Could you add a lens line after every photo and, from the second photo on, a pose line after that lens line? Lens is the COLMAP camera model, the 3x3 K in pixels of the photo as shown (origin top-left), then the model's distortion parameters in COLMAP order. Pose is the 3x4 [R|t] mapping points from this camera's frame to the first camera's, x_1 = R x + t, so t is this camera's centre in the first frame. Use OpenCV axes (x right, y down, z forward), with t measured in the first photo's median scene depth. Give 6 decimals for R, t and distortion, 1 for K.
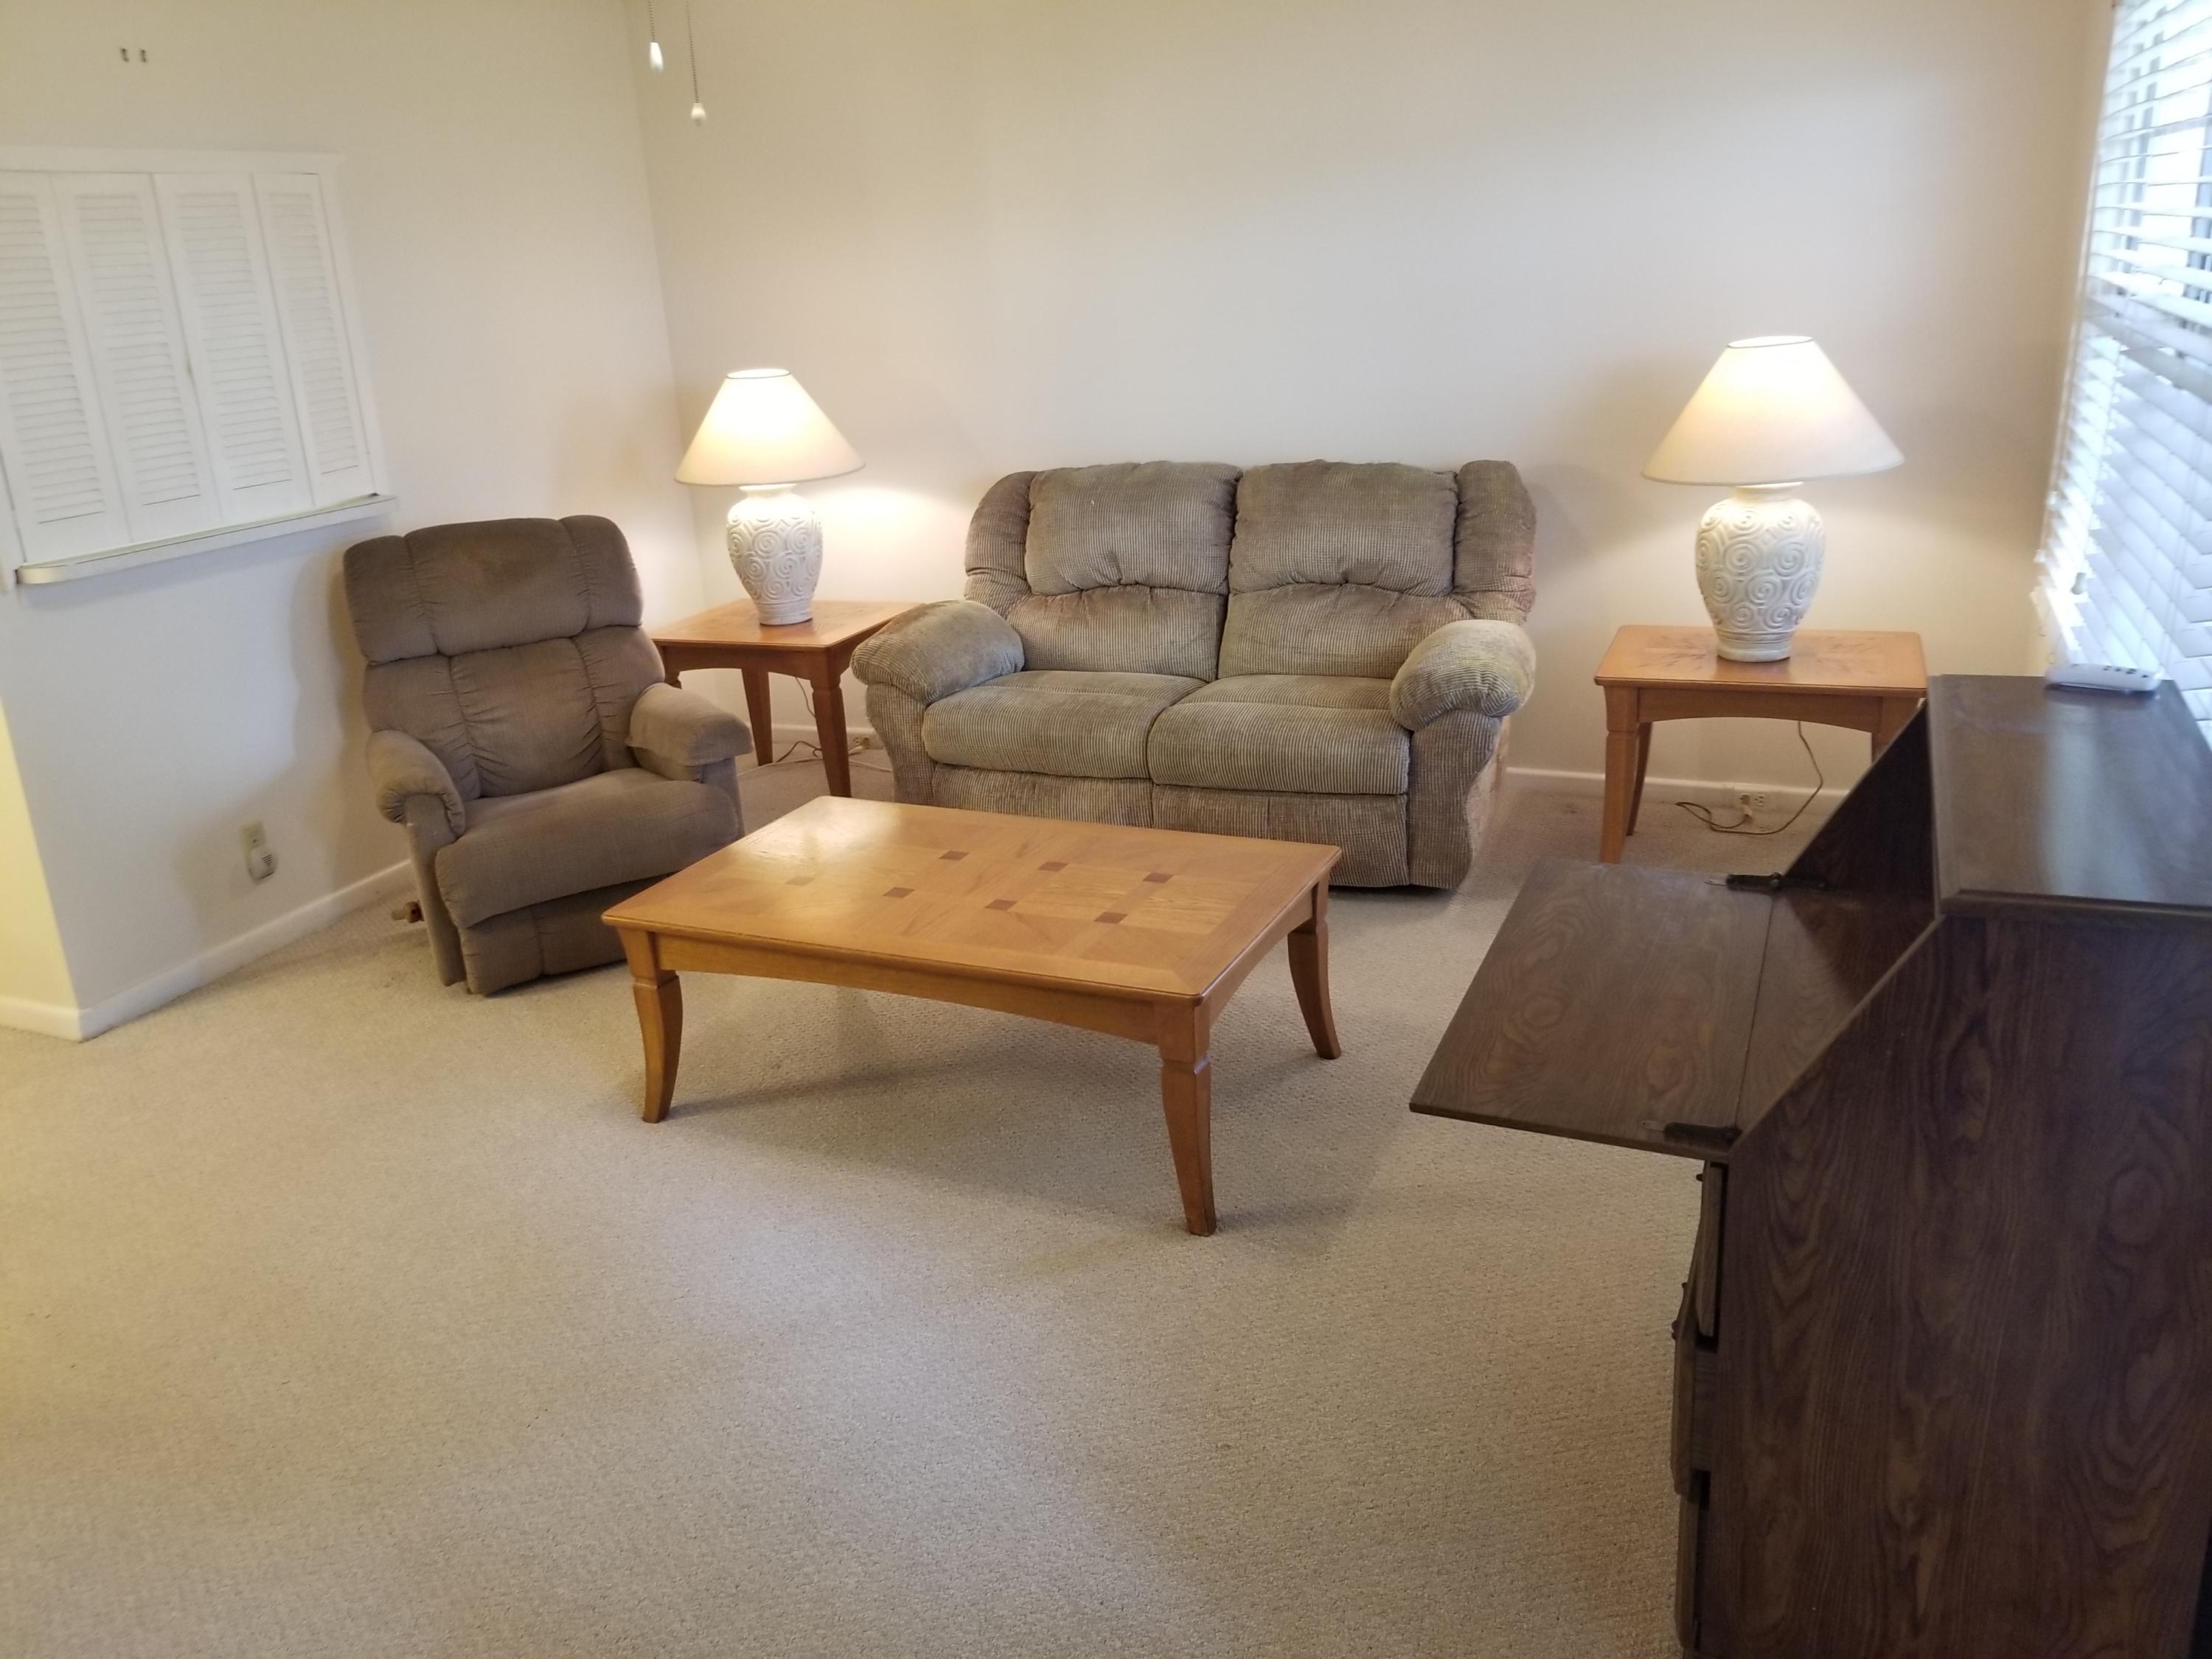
lens RADIAL K [[1728.6, 0, 1042.7], [0, 1728.6, 795.6], [0, 0, 1]] dist [0.088148, -0.170110]
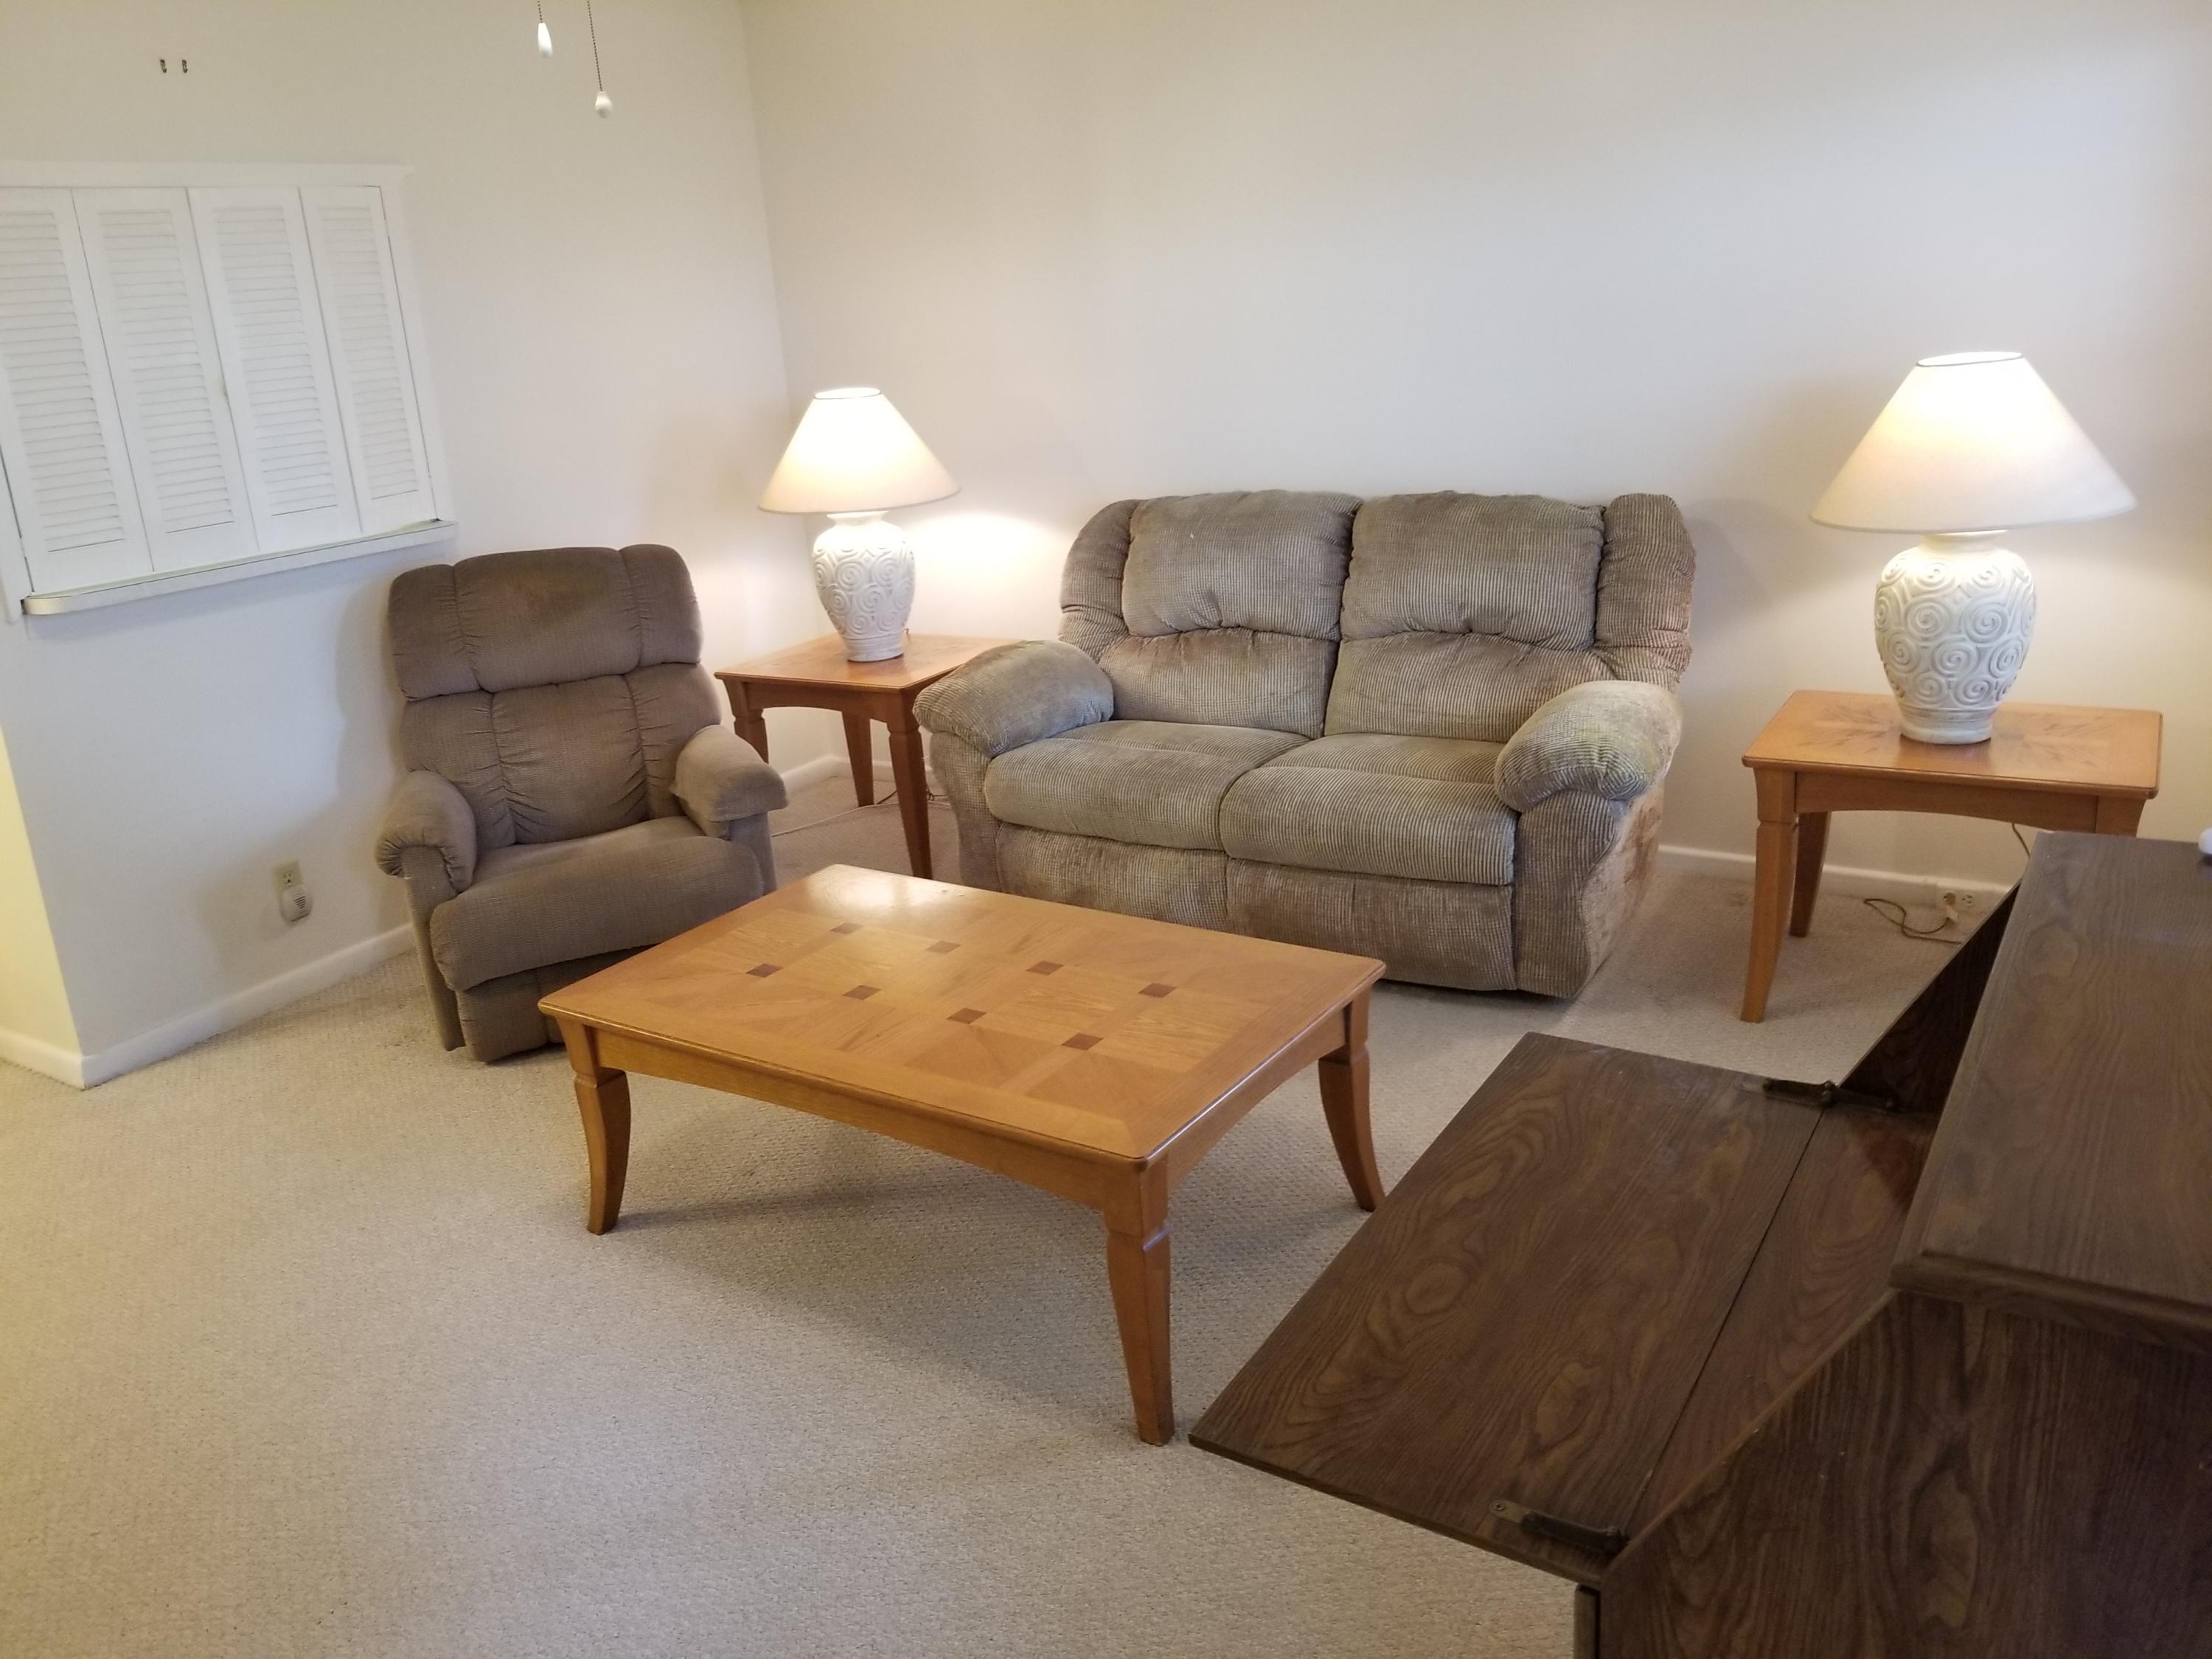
lens RADIAL K [[1720.7, 0, 1074.3], [0, 1720.7, 775.1], [0, 0, 1]] dist [0.075562, -0.139419]
pose [[0.989430, 0.031292, -0.141595, 0.112943], [-0.033308, 0.999374, -0.011891, -0.036947], [0.141134, 0.016482, 0.989853, 0.123412]]
